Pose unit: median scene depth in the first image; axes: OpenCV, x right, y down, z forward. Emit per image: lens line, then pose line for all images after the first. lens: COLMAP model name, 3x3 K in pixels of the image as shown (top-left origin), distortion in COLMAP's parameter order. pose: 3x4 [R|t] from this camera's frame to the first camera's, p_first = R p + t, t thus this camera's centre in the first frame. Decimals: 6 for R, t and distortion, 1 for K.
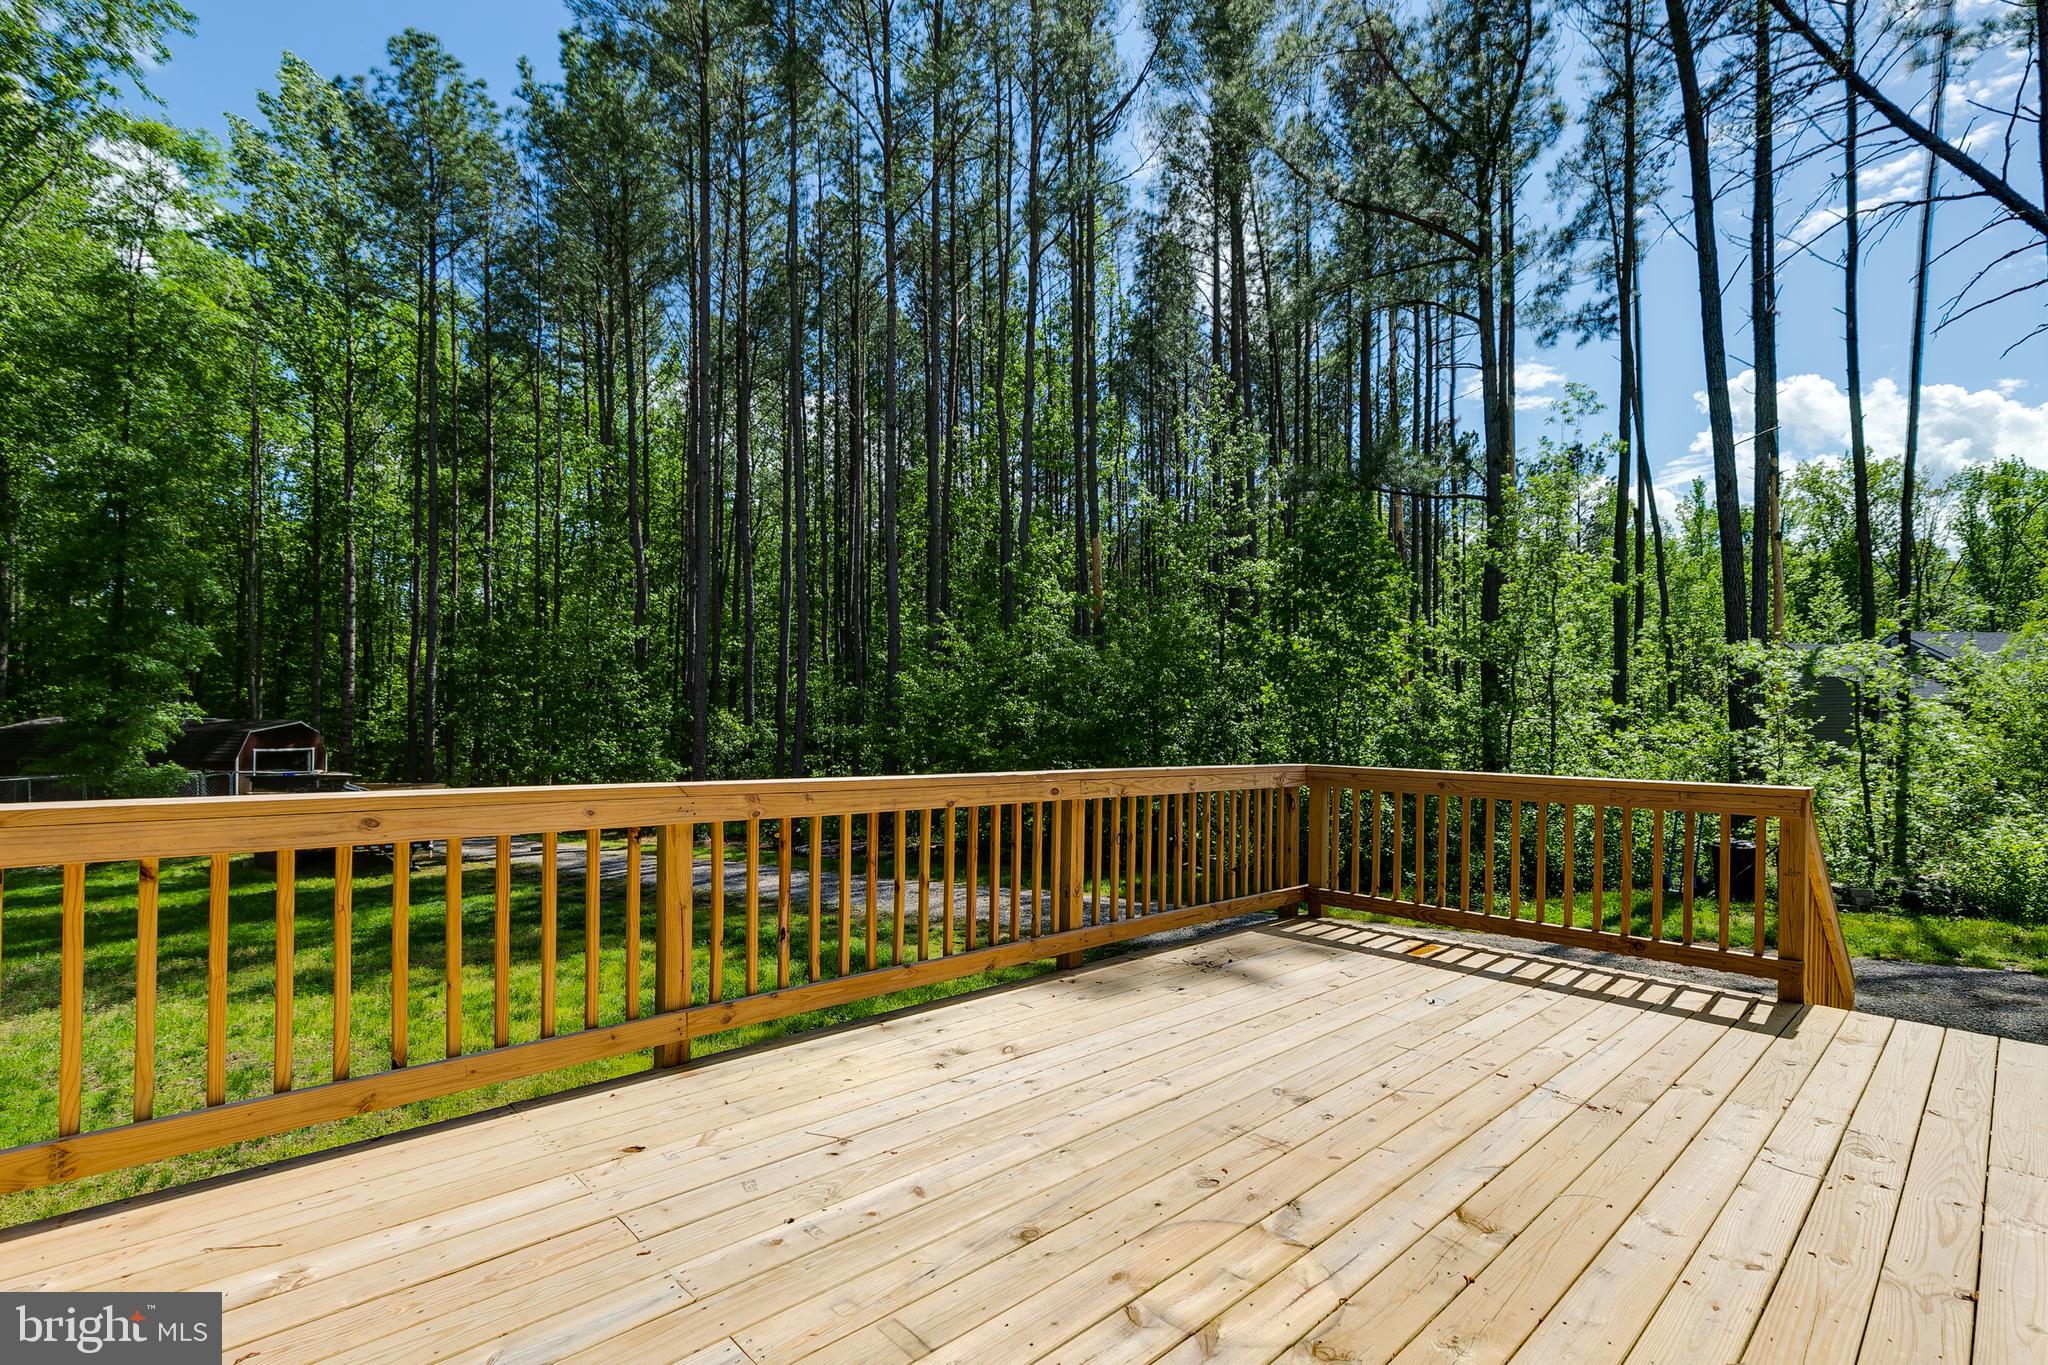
lens RADIAL K [[965.2, 0, 1022.5], [0, 965.2, 714.0], [0, 0, 1]] dist [-0.000362, -0.000022]
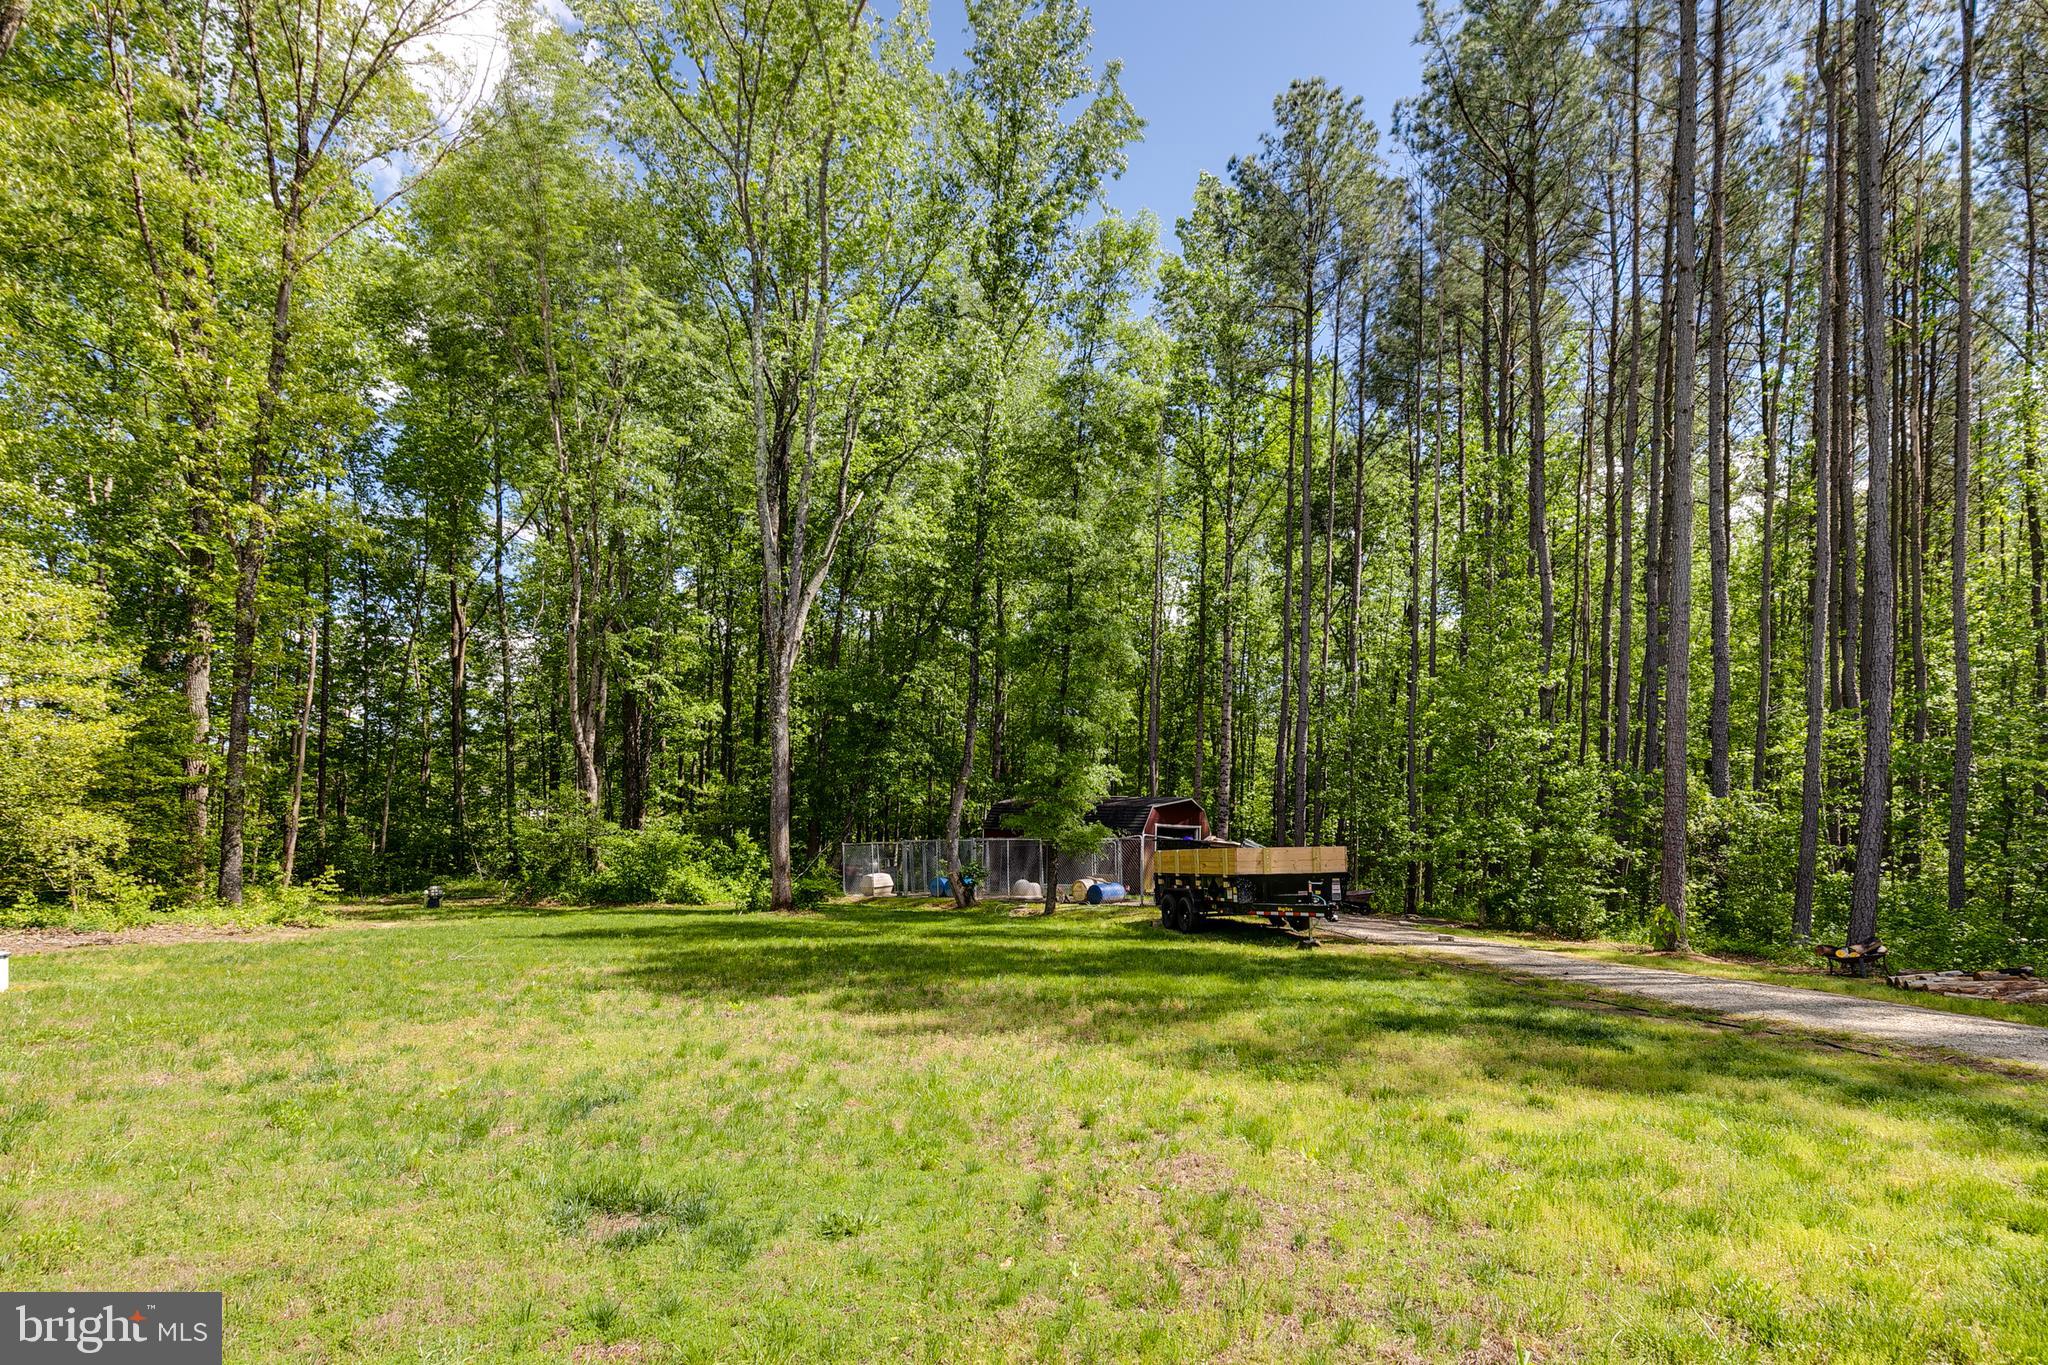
lens RADIAL K [[979.7, 0, 1018.5], [0, 979.7, 809.1], [0, 0, 1]] dist [0.000612, 0.000081]
pose [[0.697573, -0.003078, -0.716507, -0.124425], [-0.016209, 0.999667, -0.020075, 0.041020], [0.716330, 0.025618, 0.697291, 0.133615]]
